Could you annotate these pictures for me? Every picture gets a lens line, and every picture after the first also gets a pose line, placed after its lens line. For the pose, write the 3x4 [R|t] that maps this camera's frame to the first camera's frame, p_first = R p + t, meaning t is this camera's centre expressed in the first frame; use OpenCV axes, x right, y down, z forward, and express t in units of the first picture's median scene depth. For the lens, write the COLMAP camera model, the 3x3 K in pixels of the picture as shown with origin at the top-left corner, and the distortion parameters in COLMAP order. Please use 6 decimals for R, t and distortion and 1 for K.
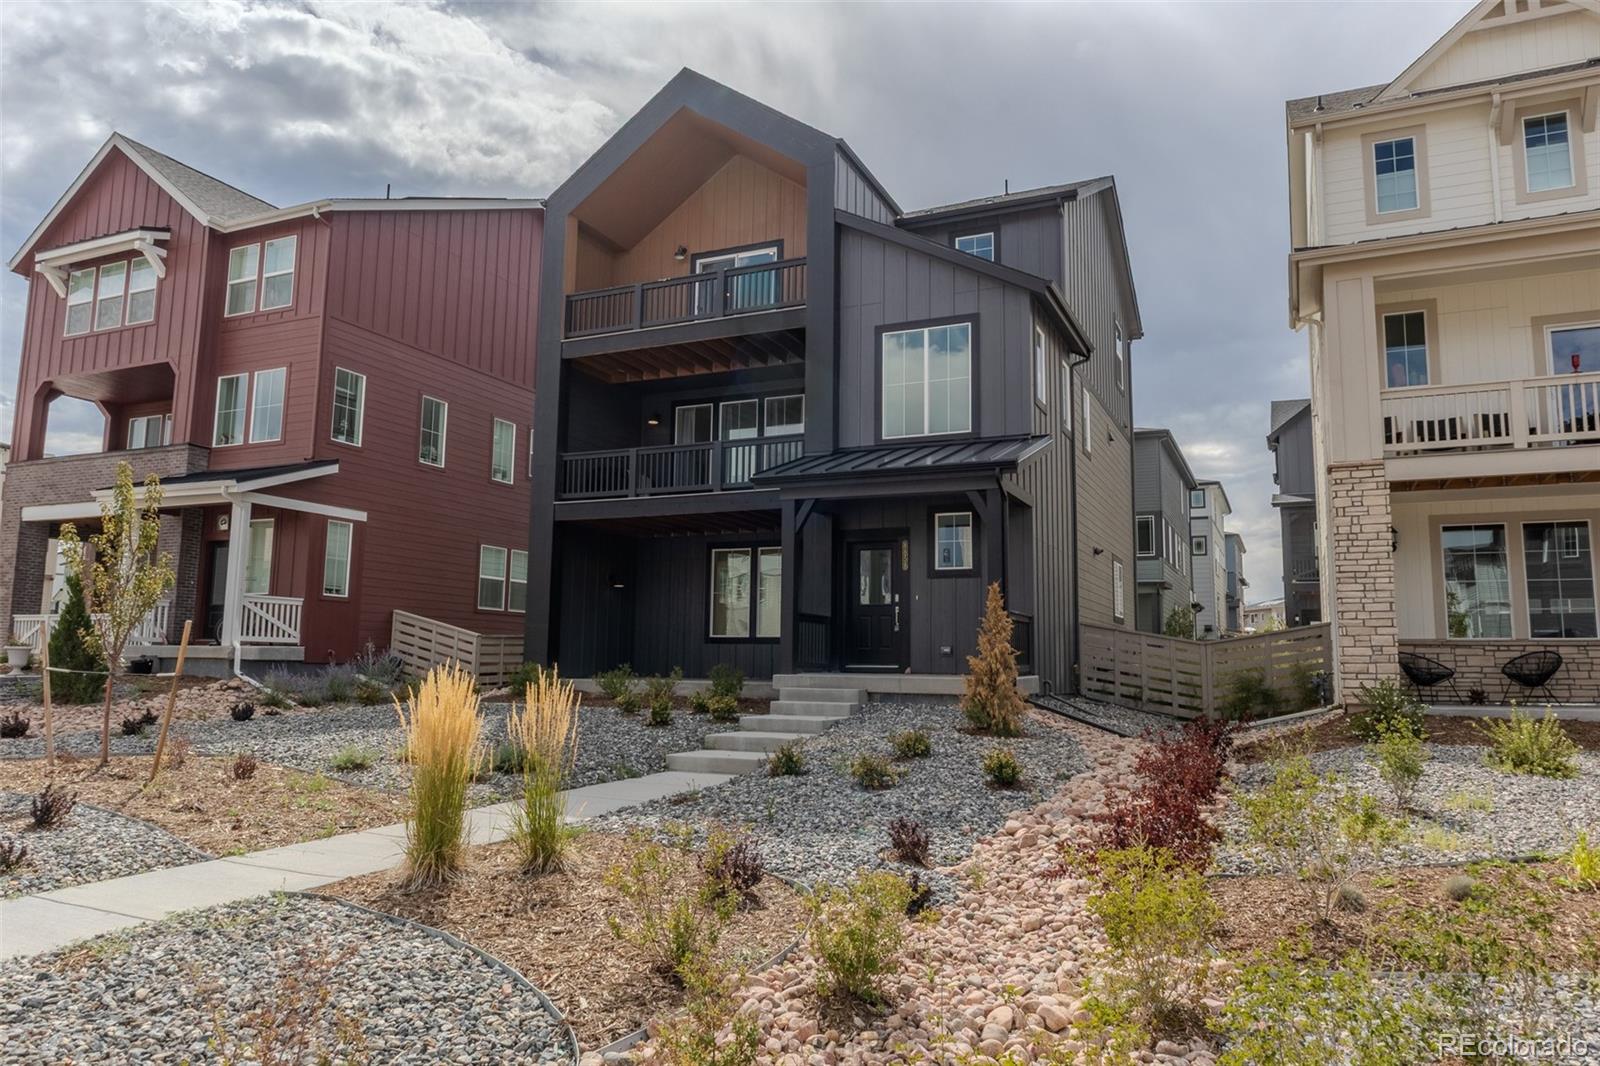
lens RADIAL K [[1081.3, 0, 800.1], [0, 1081.3, 530.2], [0, 0, 1]] dist [-0.010587, -0.003844]
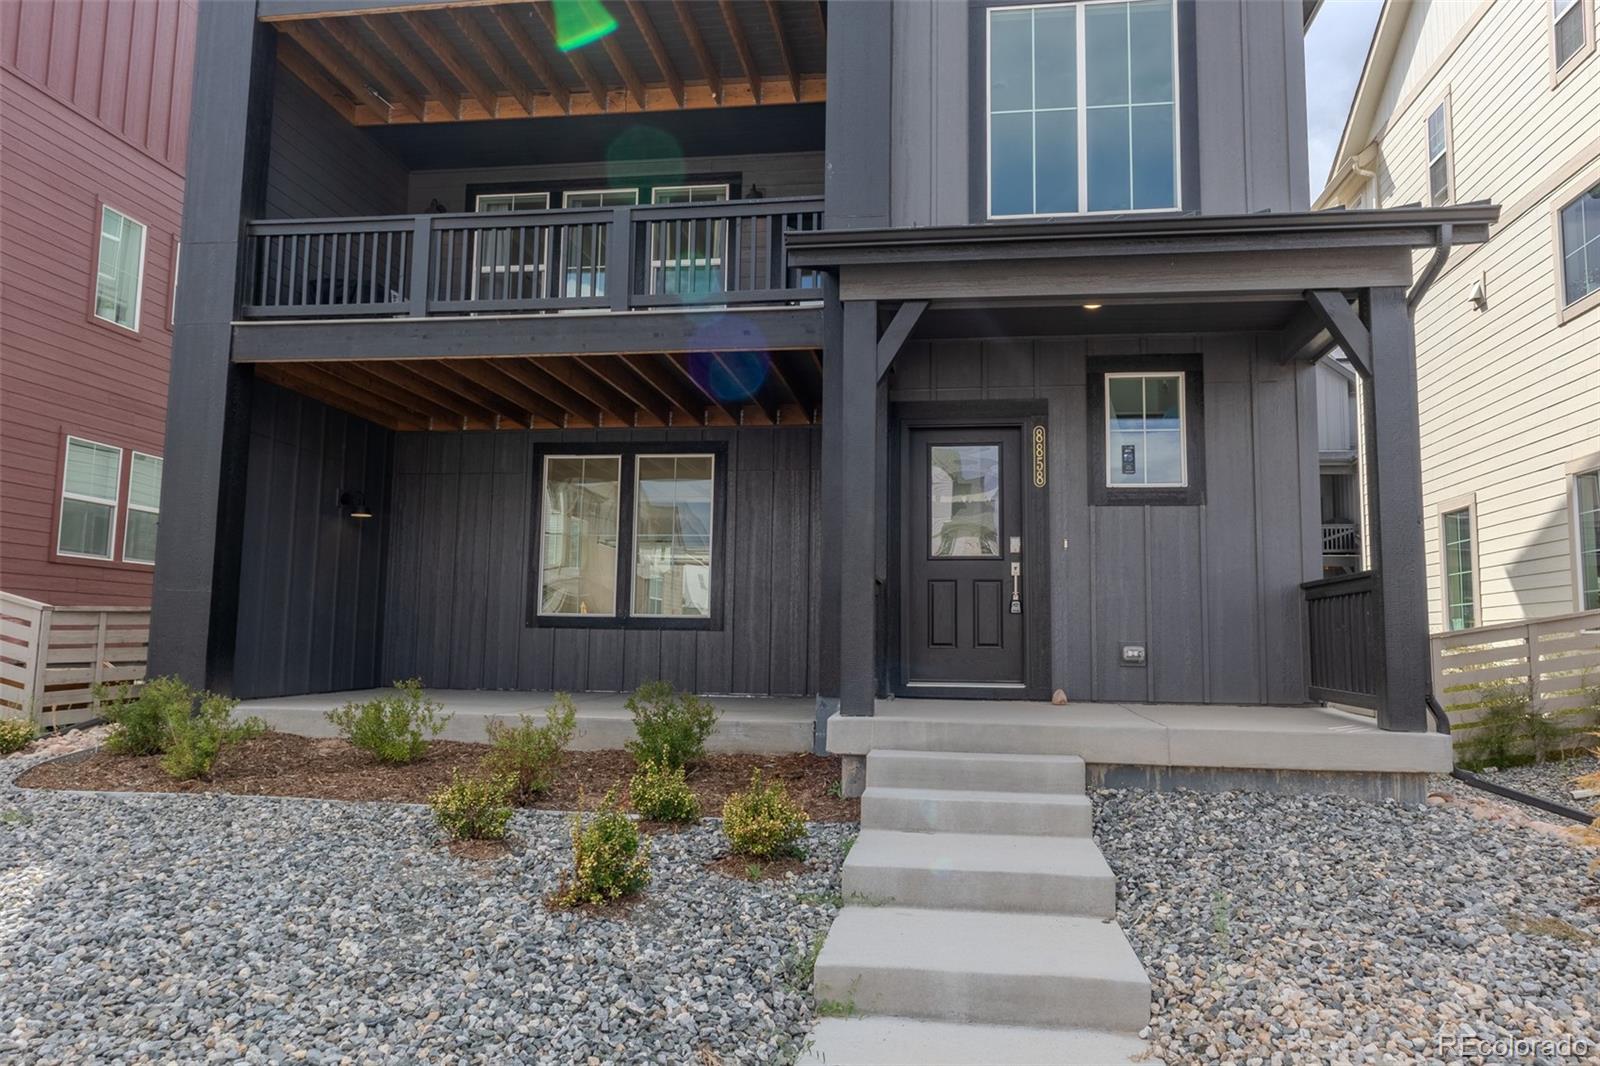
lens RADIAL K [[1081.3, 0, 803.4], [0, 1081.3, 533.4], [0, 0, 1]] dist [-0.010587, -0.003844]
pose [[0.958002, 0.031375, 0.285039, -0.121403], [-0.039642, 0.998943, 0.023277, 0.043462], [-0.284007, -0.033599, 0.958233, 0.485624]]
